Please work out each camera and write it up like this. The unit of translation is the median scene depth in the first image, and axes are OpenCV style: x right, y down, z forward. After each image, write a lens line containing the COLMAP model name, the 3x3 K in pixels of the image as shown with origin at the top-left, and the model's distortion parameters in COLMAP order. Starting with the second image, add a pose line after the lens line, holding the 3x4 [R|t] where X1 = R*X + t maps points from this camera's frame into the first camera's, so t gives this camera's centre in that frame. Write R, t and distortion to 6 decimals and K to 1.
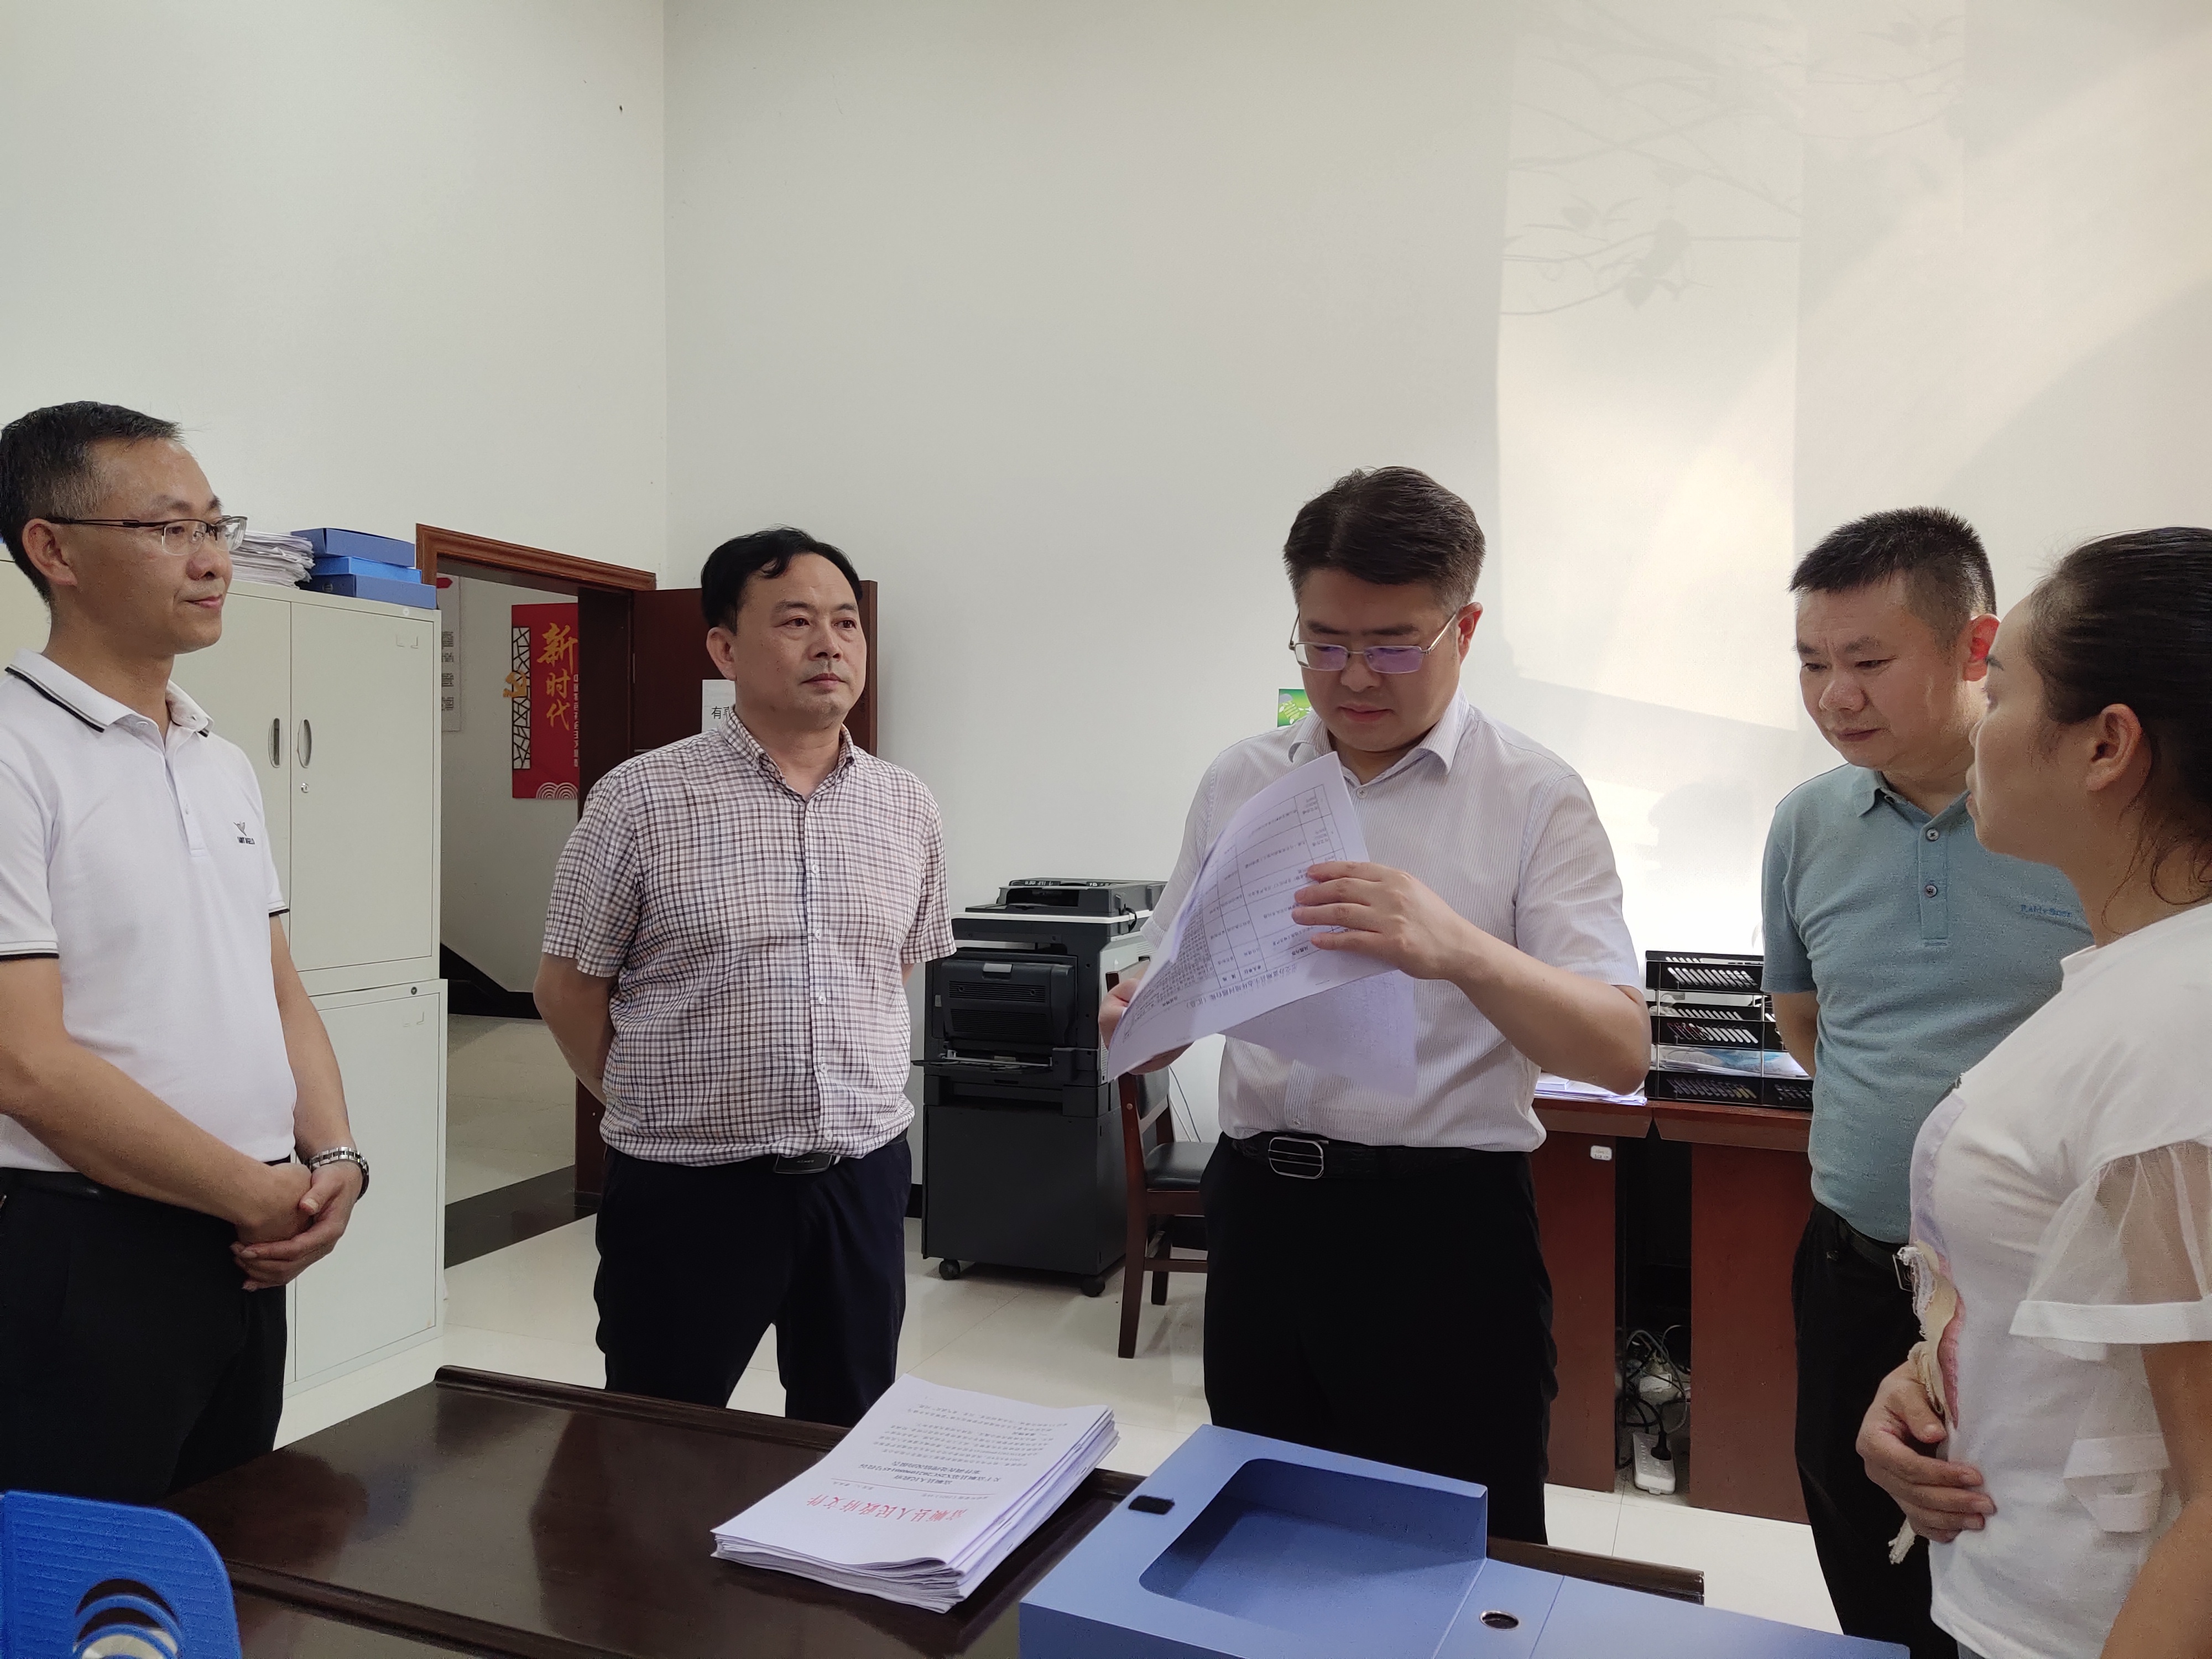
lens RADIAL K [[1579.0, 0, 1106.0], [0, 1579.0, 829.5], [0, 0, 1]] dist [-0.003772, 0.000343]
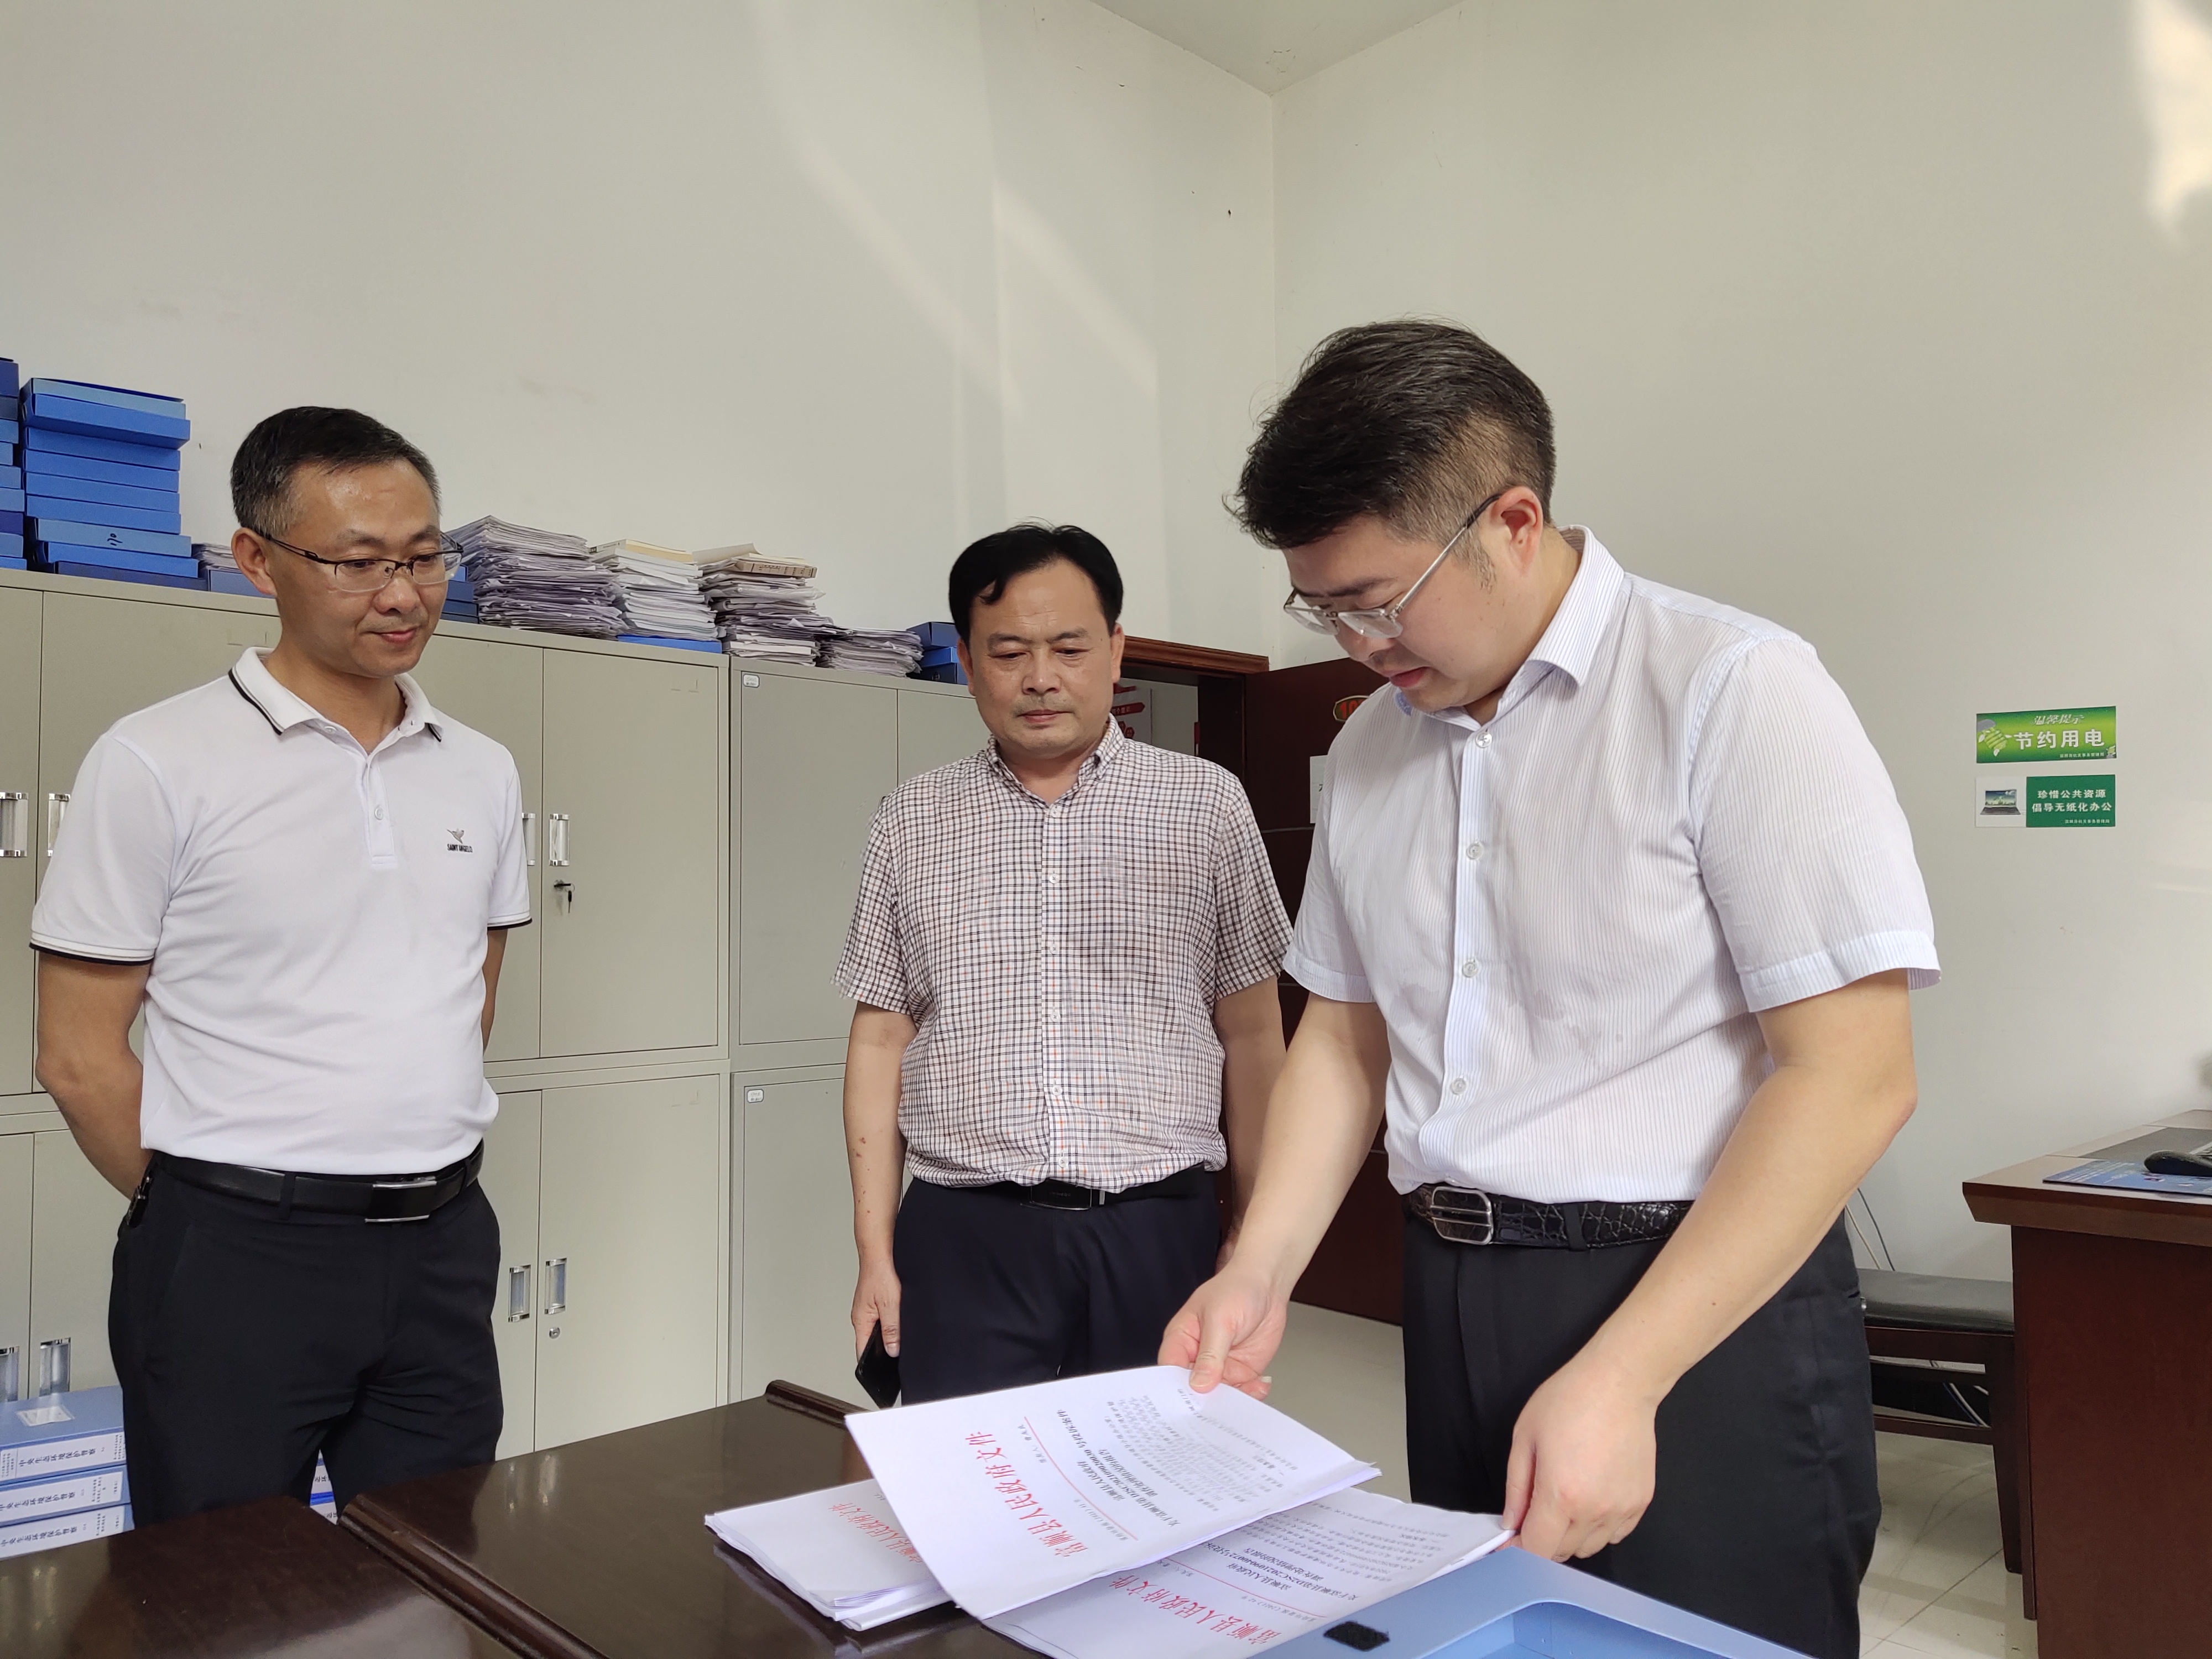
lens RADIAL K [[1579.0, 0, 1106.0], [0, 1579.0, 829.5], [0, 0, 1]] dist [-0.003772, 0.000343]
pose [[0.891894, -0.040604, -0.450417, 0.249193], [0.015829, 0.998154, -0.058637, 0.047932], [0.451967, 0.045168, 0.890891, 0.176284]]
